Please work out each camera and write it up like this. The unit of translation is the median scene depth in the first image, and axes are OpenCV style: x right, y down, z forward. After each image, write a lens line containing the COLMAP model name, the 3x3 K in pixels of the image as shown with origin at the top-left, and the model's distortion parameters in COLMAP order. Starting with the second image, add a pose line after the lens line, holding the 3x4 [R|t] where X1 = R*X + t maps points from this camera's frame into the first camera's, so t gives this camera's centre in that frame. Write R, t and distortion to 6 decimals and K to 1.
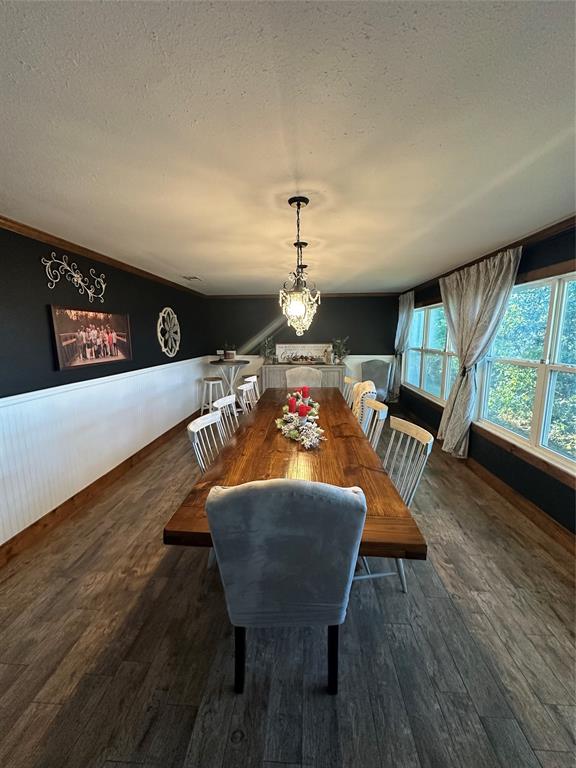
lens RADIAL K [[308.3, 0, 286.7], [0, 308.3, 384.0], [0, 0, 1]] dist [-0.000348, -0.000286]
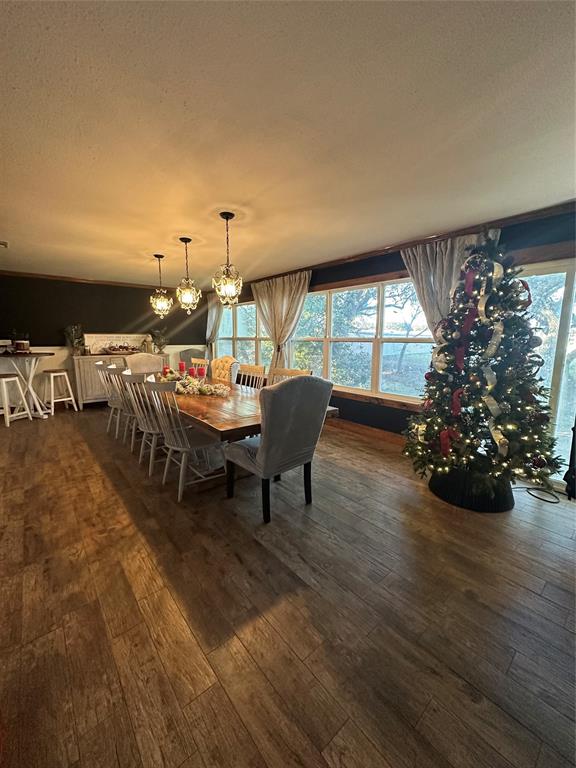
lens RADIAL K [[308.3, 0, 289.1], [0, 308.3, 384.7], [0, 0, 1]] dist [-0.000348, -0.000286]
pose [[0.719709, -0.096761, 0.687500, -0.454674], [0.101806, 0.994245, 0.033358, 0.095350], [-0.686771, 0.045984, 0.725418, -0.111637]]
